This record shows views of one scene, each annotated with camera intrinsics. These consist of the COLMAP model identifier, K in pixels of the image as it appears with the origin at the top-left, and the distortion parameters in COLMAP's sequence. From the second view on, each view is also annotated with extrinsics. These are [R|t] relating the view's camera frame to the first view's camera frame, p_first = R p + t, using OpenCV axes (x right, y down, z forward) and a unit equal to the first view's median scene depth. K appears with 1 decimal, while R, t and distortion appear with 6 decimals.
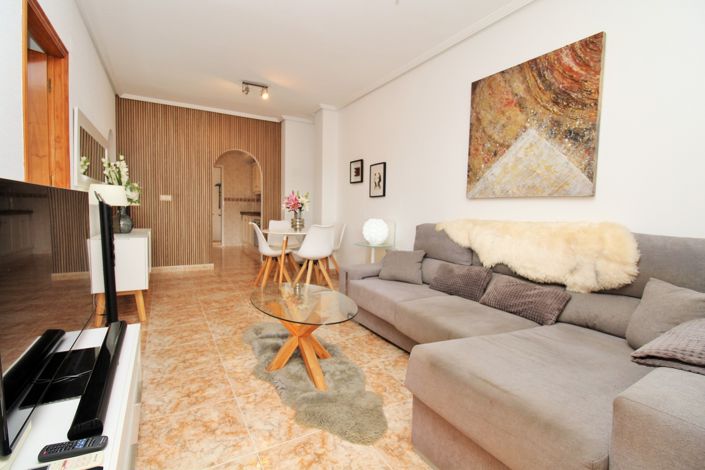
lens RADIAL K [[326.7, 0, 354.6], [0, 326.7, 232.7], [0, 0, 1]] dist [-0.000597, -0.011788]
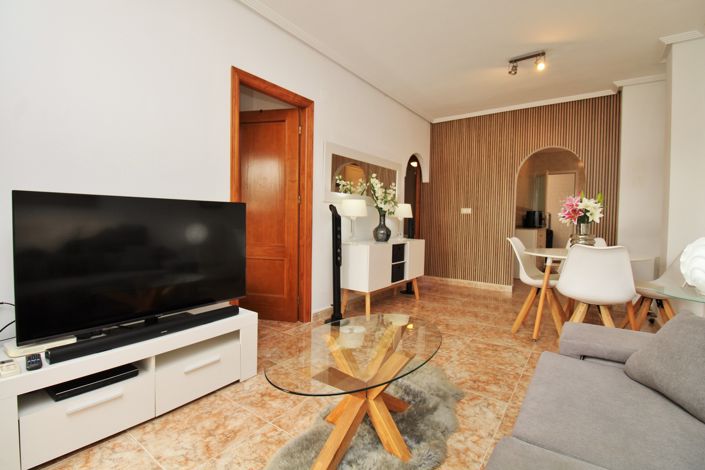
lens RADIAL K [[326.7, 0, 354.6], [0, 326.7, 232.7], [0, 0, 1]] dist [-0.000597, -0.011788]
pose [[0.403408, 0.023713, -0.914713, 0.236451], [-0.071931, 0.997392, -0.005866, -0.012567], [0.912189, 0.068162, 0.404062, 0.354696]]
